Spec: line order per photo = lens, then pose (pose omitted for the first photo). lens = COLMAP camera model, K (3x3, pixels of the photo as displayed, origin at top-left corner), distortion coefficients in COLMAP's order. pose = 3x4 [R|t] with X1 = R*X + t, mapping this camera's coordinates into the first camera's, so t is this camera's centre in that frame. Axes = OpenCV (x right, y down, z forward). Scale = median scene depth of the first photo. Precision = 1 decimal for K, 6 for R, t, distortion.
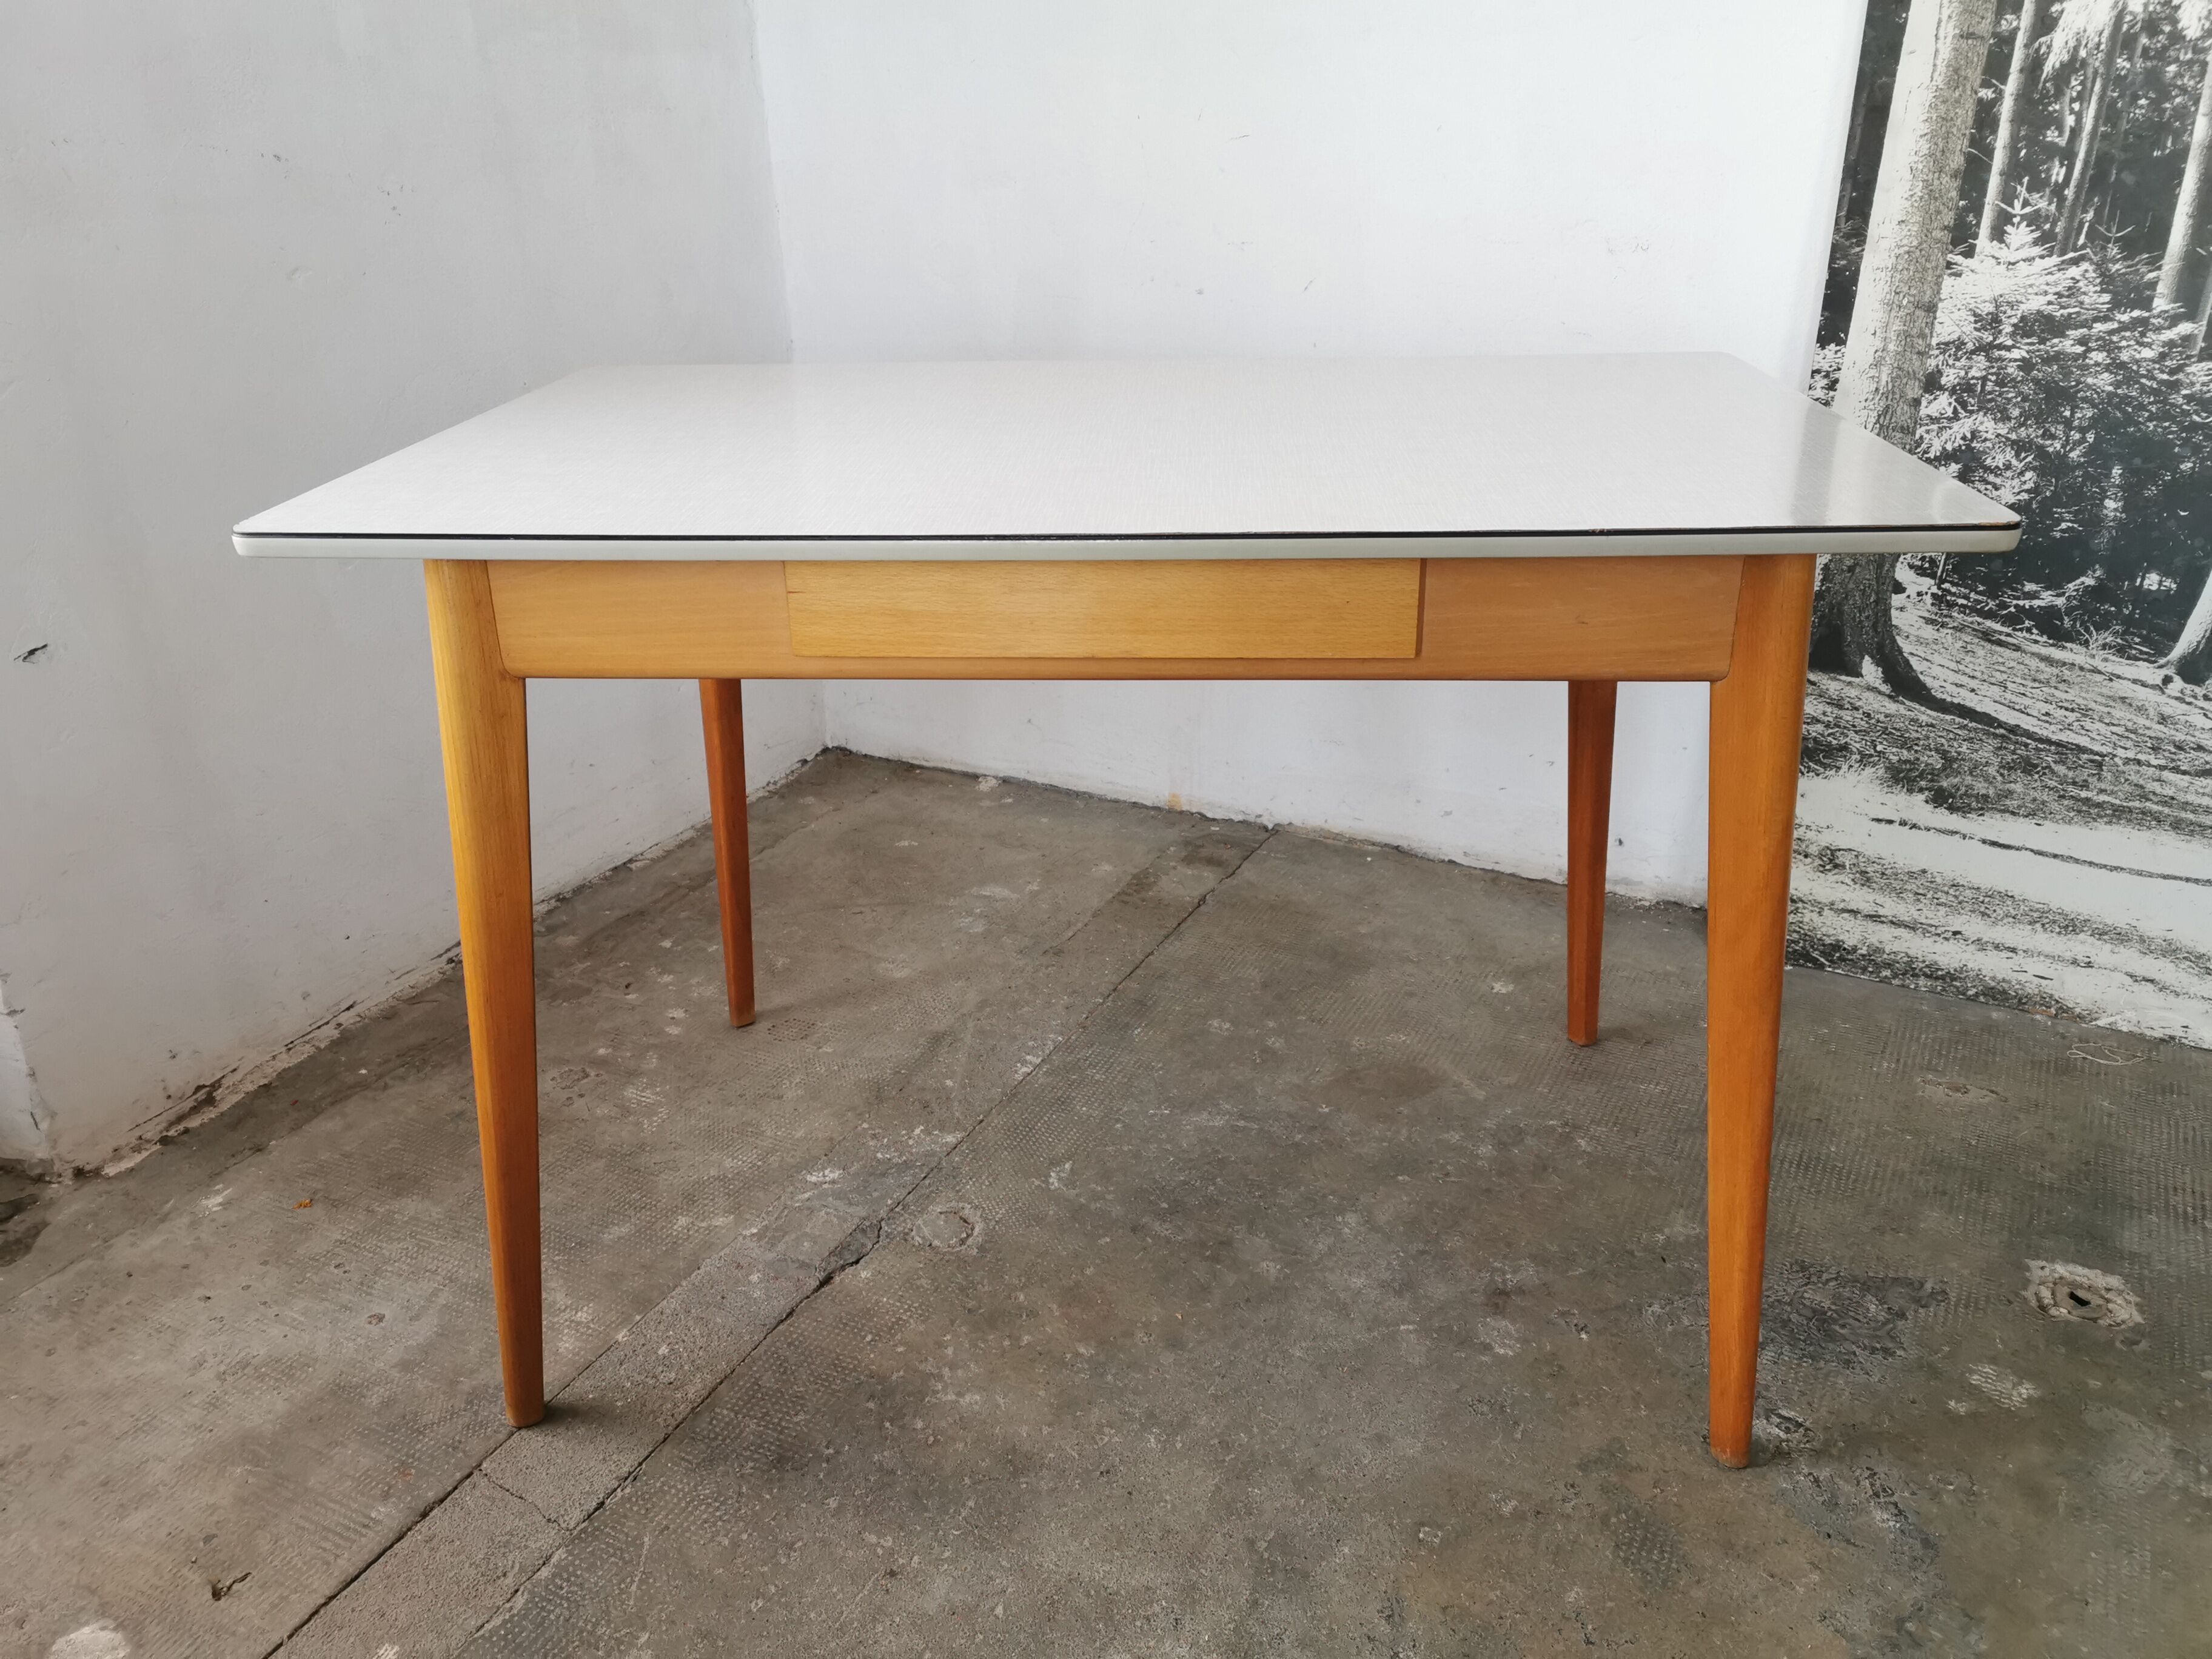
lens RADIAL K [[1676.0, 0, 1106.0], [0, 1676.0, 829.5], [0, 0, 1]] dist [0.077817, -0.110439]
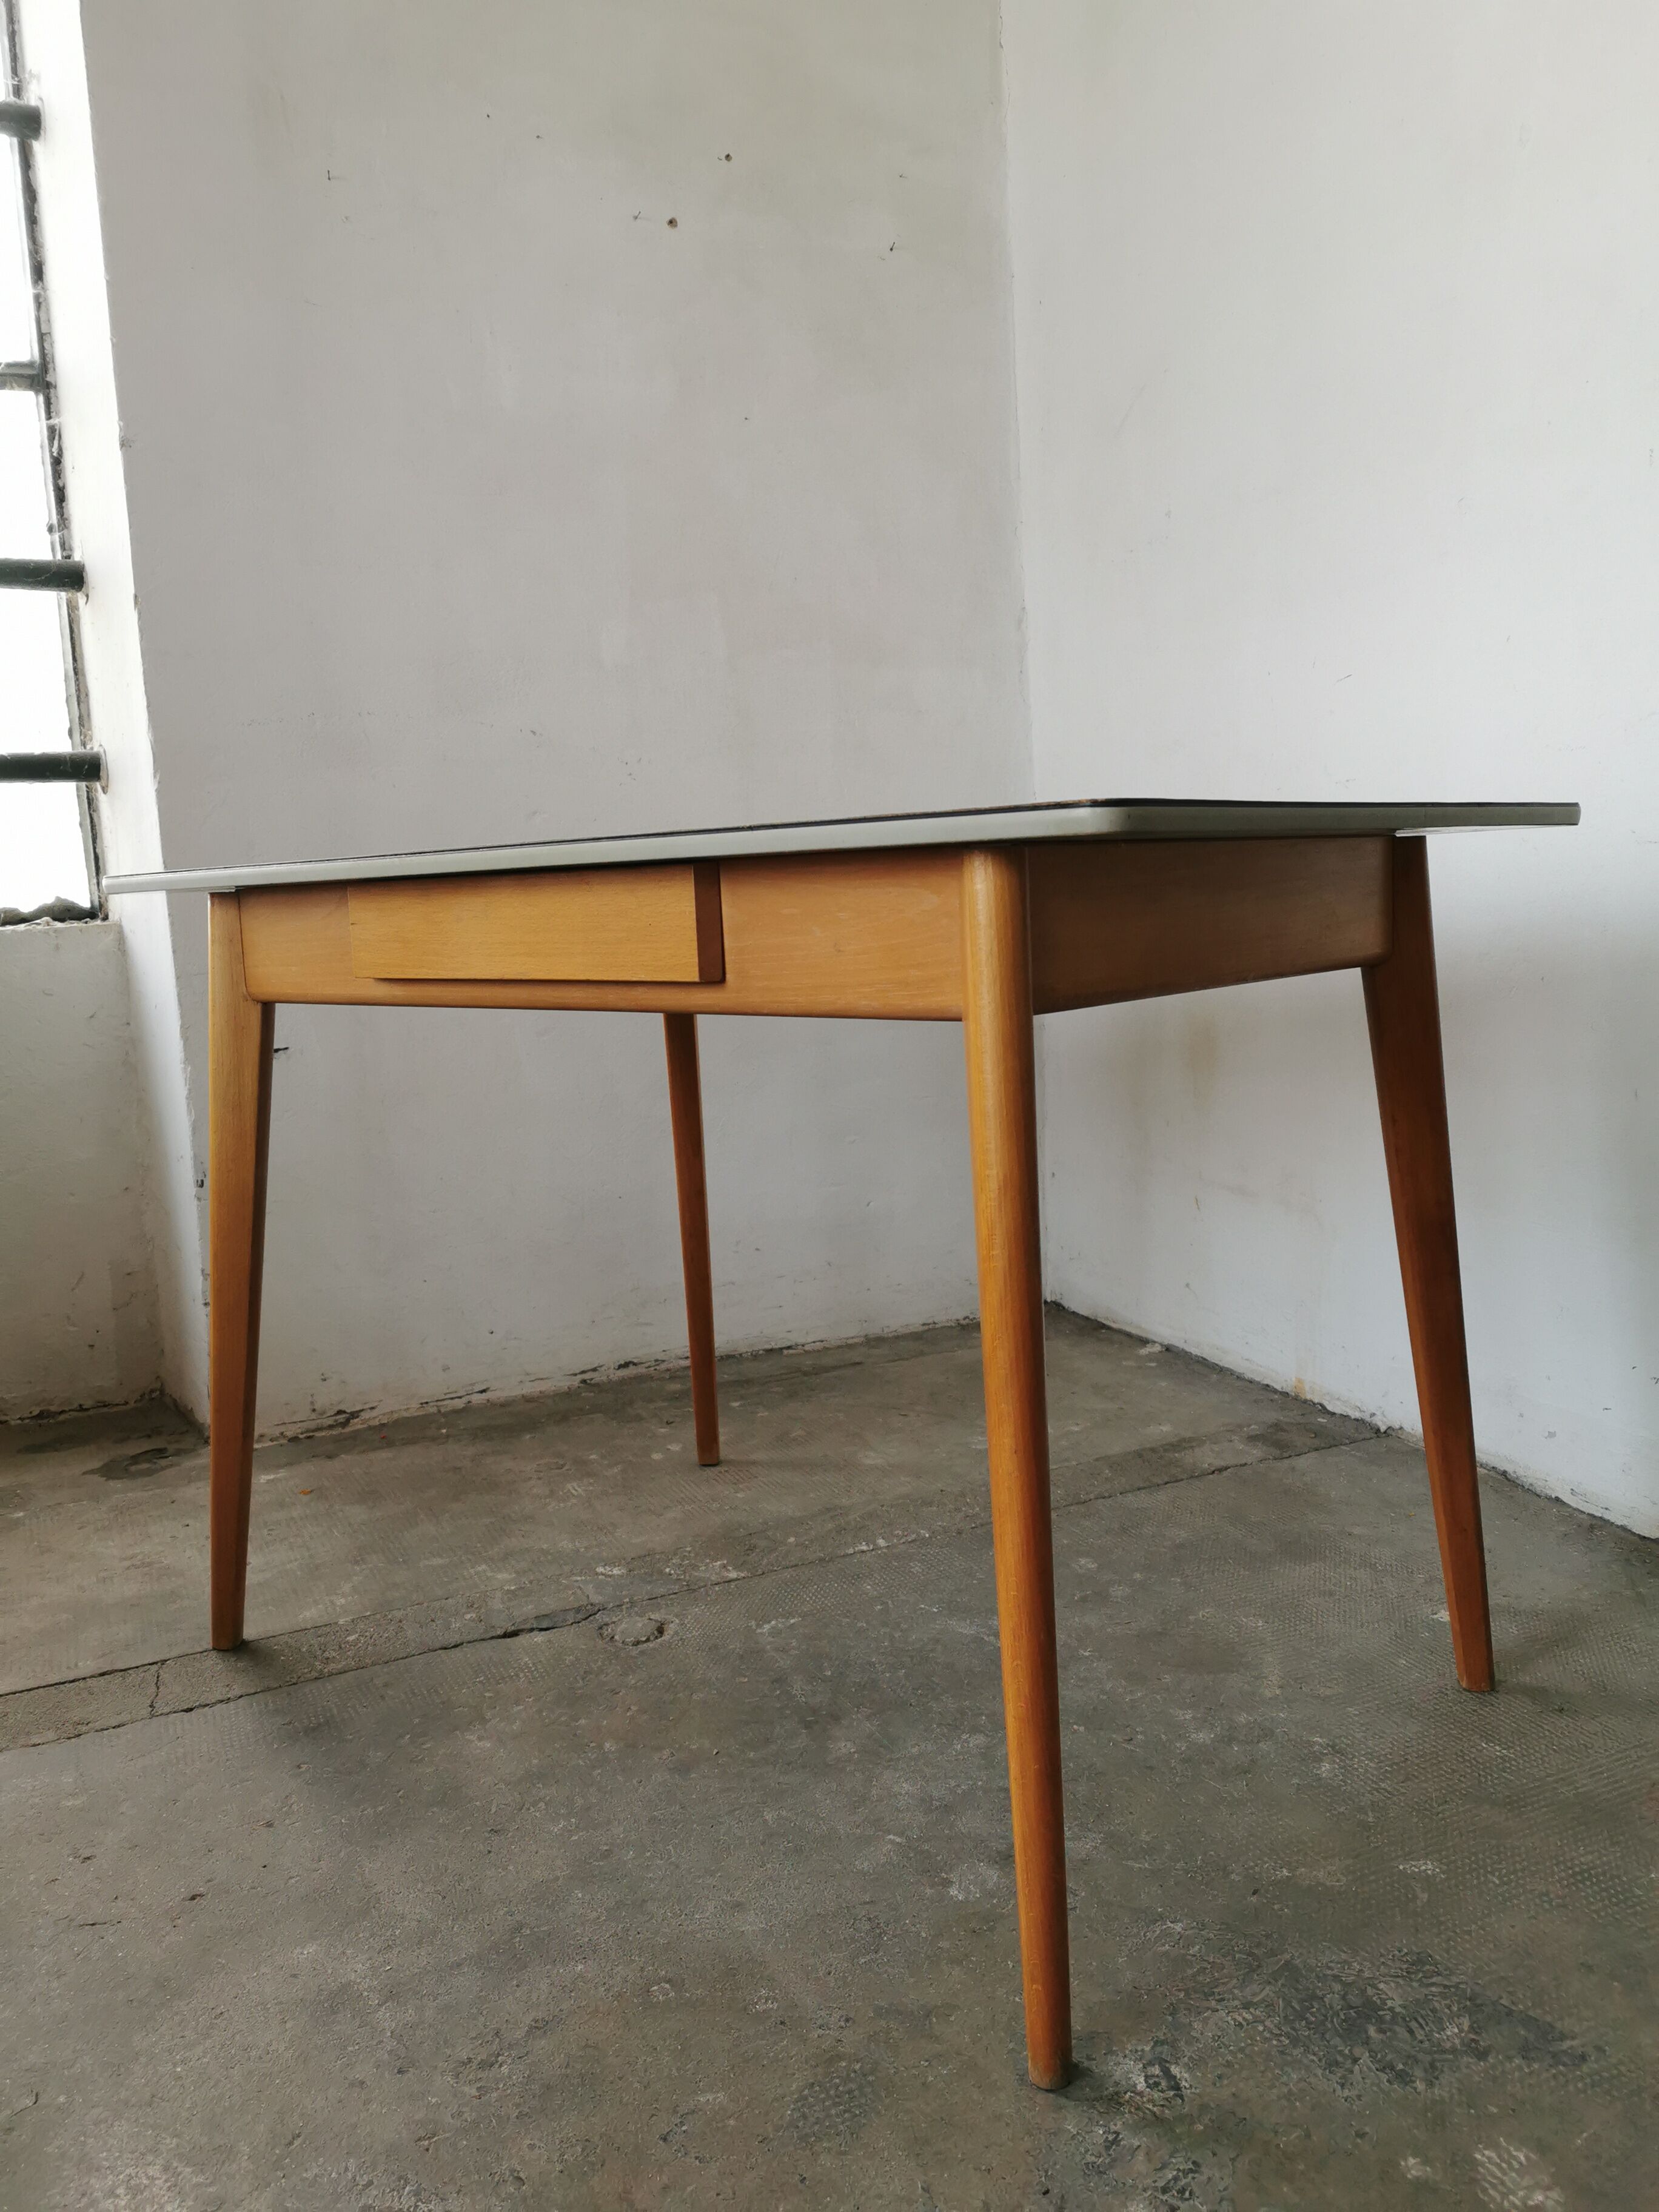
lens RADIAL K [[1672.7, 0, 835.0], [0, 1672.7, 1105.7], [0, 0, 1]] dist [0.073916, -0.100776]
pose [[0.789400, 0.066821, -0.610232, 0.589355], [-0.224597, 0.956575, -0.185795, 0.094985], [0.571318, 0.283723, 0.770128, 0.193925]]
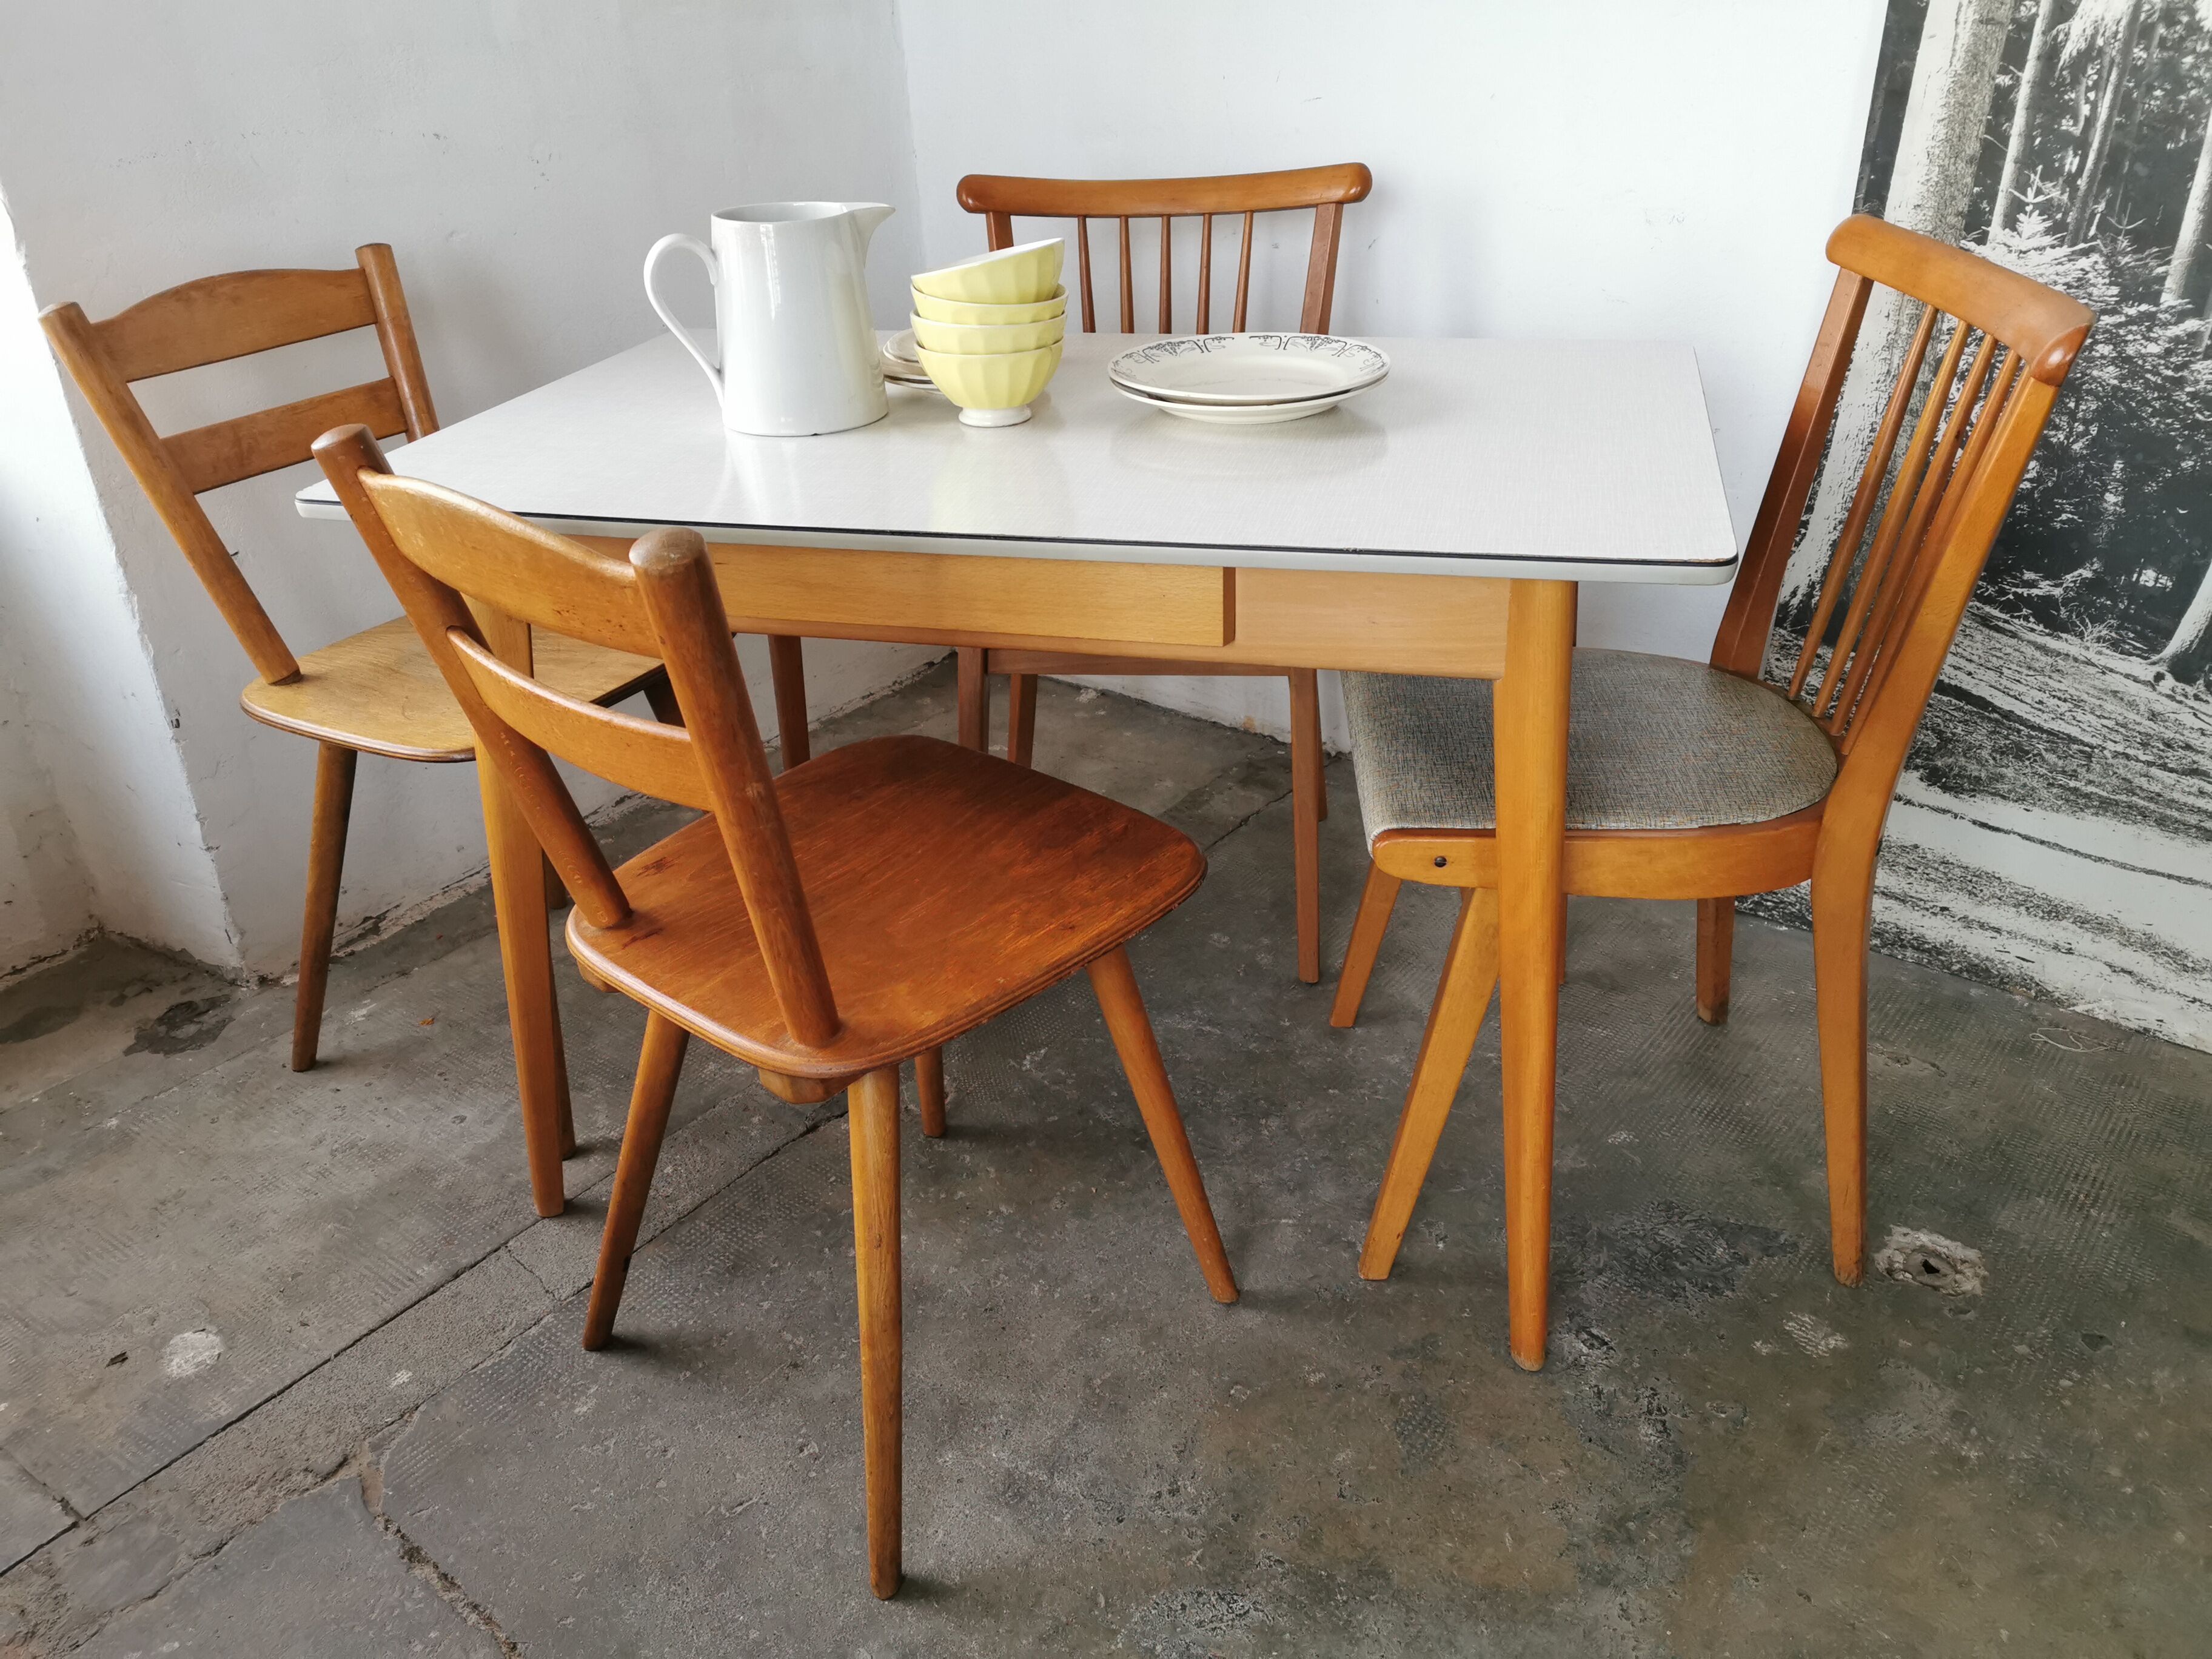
lens RADIAL K [[1672.7, 0, 1100.0], [0, 1672.7, 822.7], [0, 0, 1]] dist [0.073916, -0.100776]
pose [[0.982873, 0.072463, -0.169441, 0.204322], [-0.060606, 0.995405, 0.074139, -0.042349], [0.174035, -0.062600, 0.982748, -0.102054]]
